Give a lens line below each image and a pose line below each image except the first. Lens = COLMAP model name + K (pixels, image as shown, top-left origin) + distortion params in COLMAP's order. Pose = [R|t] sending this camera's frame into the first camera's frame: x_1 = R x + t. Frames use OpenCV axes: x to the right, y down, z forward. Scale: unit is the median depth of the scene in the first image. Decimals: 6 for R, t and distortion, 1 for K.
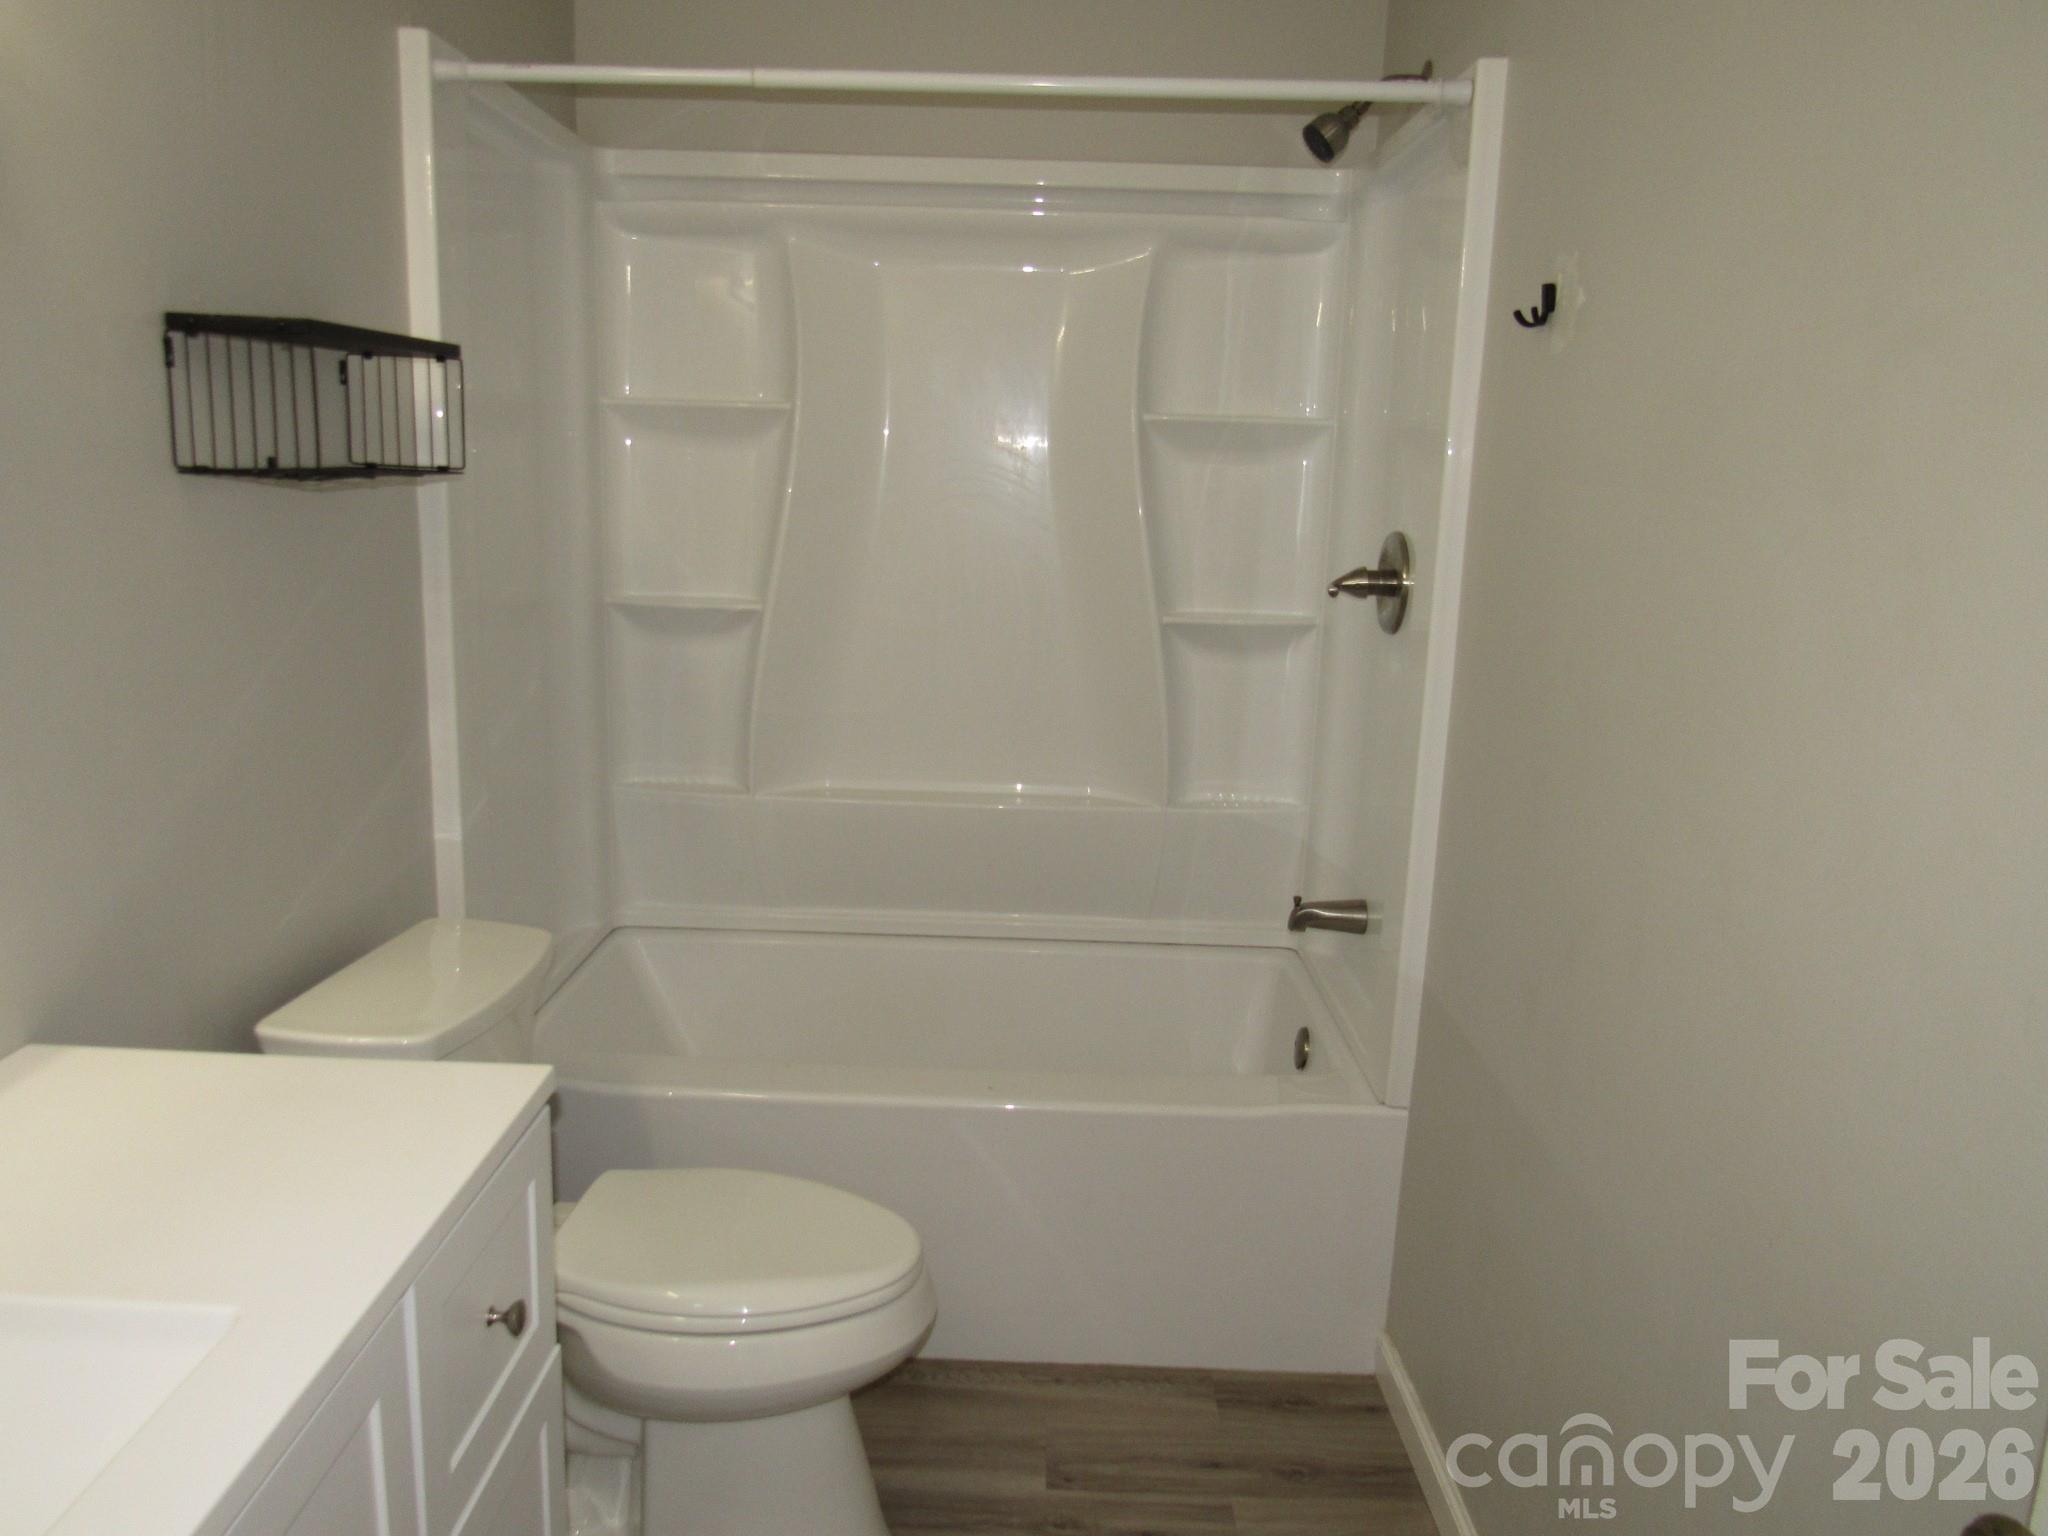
lens RADIAL K [[1474.9, 0, 1017.5], [0, 1474.9, 766.8], [0, 0, 1]] dist [-0.020400, 0.001551]
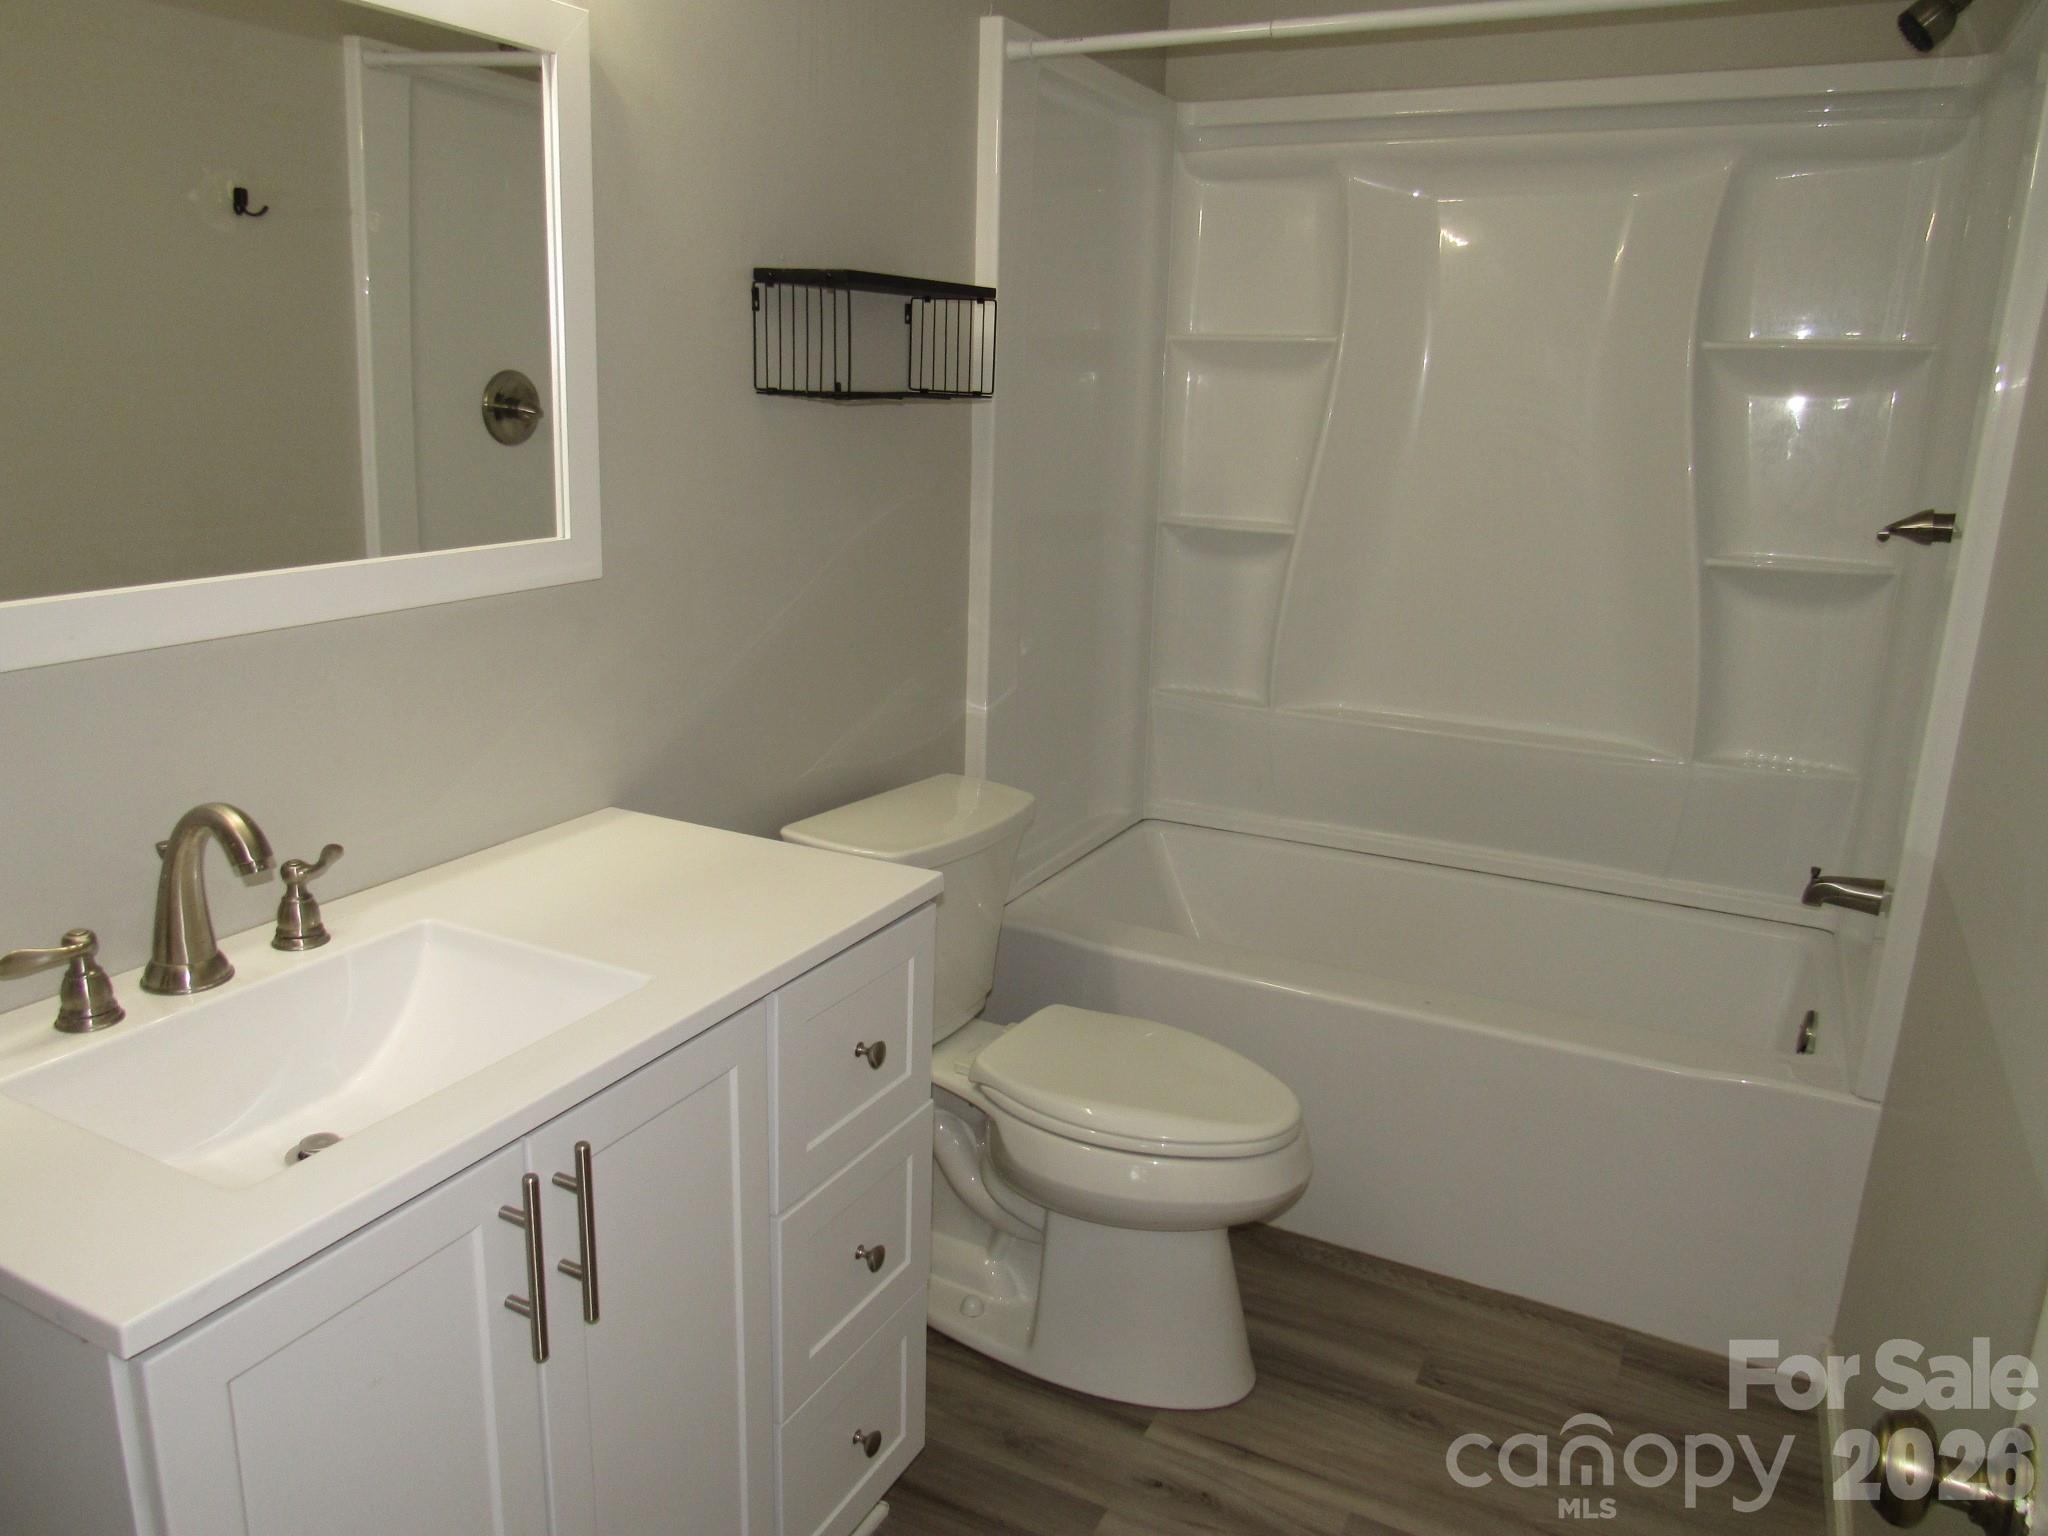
lens RADIAL K [[1471.0, 0, 1017.3], [0, 1471.0, 772.1], [0, 0, 1]] dist [-0.013010, -0.007717]
pose [[0.892665, 0.108676, -0.437422, 0.157475], [-0.091871, 0.993993, 0.059469, 0.022803], [0.441258, -0.012900, 0.897288, -0.046874]]
